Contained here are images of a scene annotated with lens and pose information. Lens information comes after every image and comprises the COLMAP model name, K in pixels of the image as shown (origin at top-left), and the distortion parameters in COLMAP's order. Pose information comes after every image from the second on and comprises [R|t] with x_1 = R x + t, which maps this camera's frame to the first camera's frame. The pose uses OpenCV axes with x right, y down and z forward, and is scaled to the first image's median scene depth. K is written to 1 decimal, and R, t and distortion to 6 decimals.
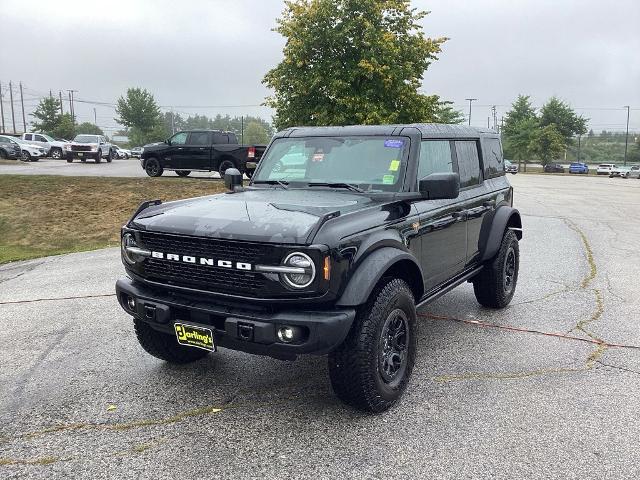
lens RADIAL K [[570.9, 0, 320.0], [0, 570.9, 240.0], [0, 0, 1]] dist [0.064051, -0.103195]
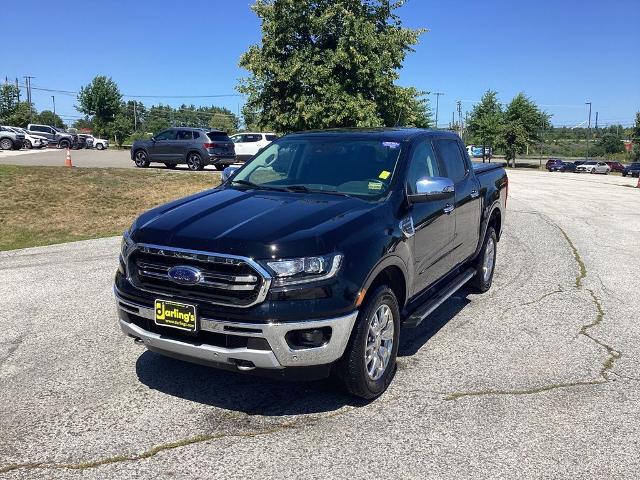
lens RADIAL K [[570.9, 0, 320.0], [0, 570.9, 240.0], [0, 0, 1]] dist [0.064051, -0.103195]
pose [[0.998186, 0.002905, 0.060140, -0.011710], [-0.003679, 0.999912, 0.012766, -0.003143], [-0.060098, -0.012964, 0.998108, 0.030483]]
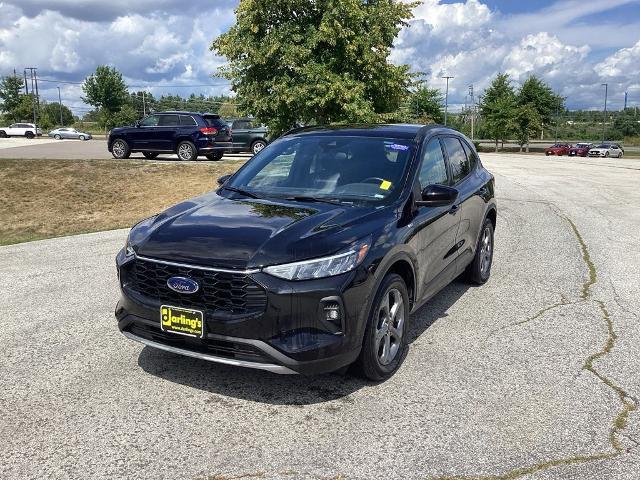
lens RADIAL K [[569.9, 0, 318.0], [0, 569.9, 244.0], [0, 0, 1]] dist [0.016280, -0.008907]
pose [[0.999454, -0.010100, 0.031445, 0.030054], [0.008806, 0.999120, 0.041019, -0.011329], [-0.031831, -0.040720, 0.998663, 0.100414]]
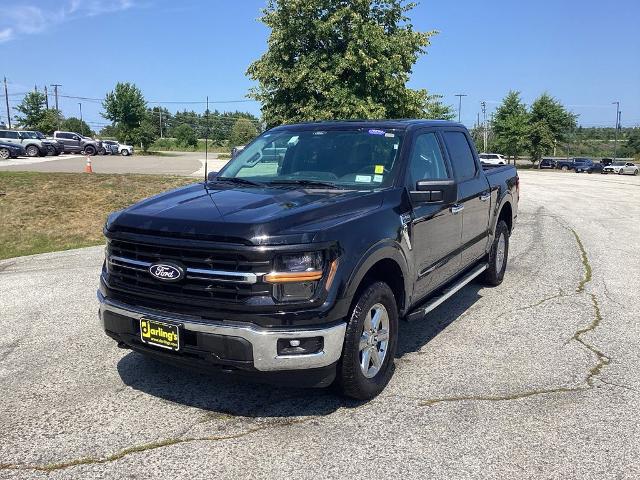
lens RADIAL K [[570.9, 0, 320.0], [0, 570.9, 240.0], [0, 0, 1]] dist [0.064051, -0.103195]
pose [[0.999860, -0.001189, 0.016717, 0.007885], [0.001071, 0.999975, 0.007055, -0.004039], [-0.016725, -0.007036, 0.999835, 0.028375]]
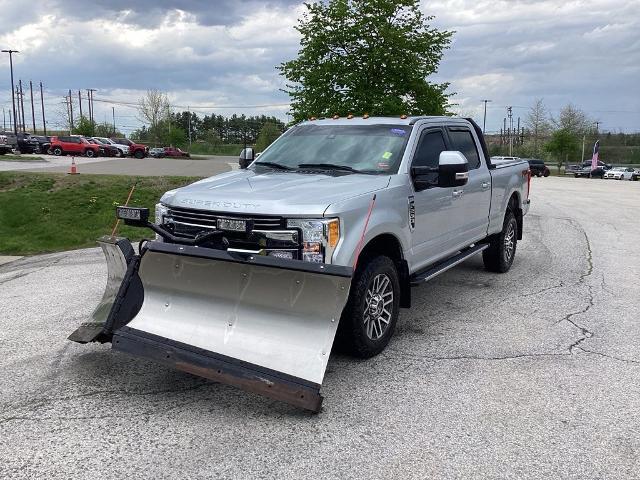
lens RADIAL K [[570.9, 0, 320.0], [0, 570.9, 240.0], [0, 0, 1]] dist [0.064051, -0.103195]
pose [[0.999628, 0.011682, -0.024655, 0.004586], [-0.011675, 0.999932, 0.000461, 0.003385], [0.024658, -0.000173, 0.999696, -0.027724]]
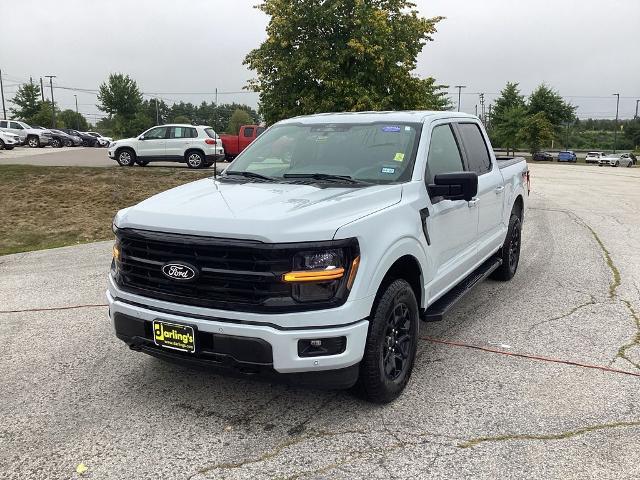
lens RADIAL K [[568.8, 0, 320.0], [0, 568.8, 240.0], [0, 0, 1]] dist [0.061844, -0.095700]
pose [[0.999759, -0.003312, 0.021712, 0.000604], [0.002853, 0.999773, 0.021128, -0.010235], [-0.021777, -0.021061, 0.999541, 0.064052]]
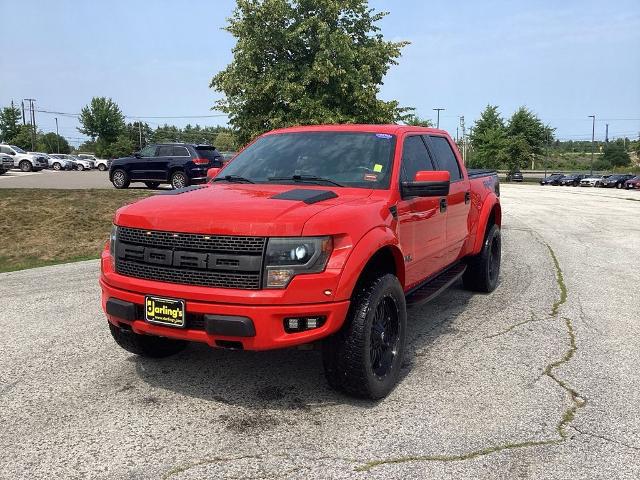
lens RADIAL K [[568.8, 0, 320.0], [0, 568.8, 240.0], [0, 0, 1]] dist [0.061844, -0.095700]
pose [[0.998960, -0.009274, 0.044631, 0.031039], [0.010027, 0.999811, -0.016682, -0.008466], [-0.044468, 0.017113, 0.998864, 0.067058]]
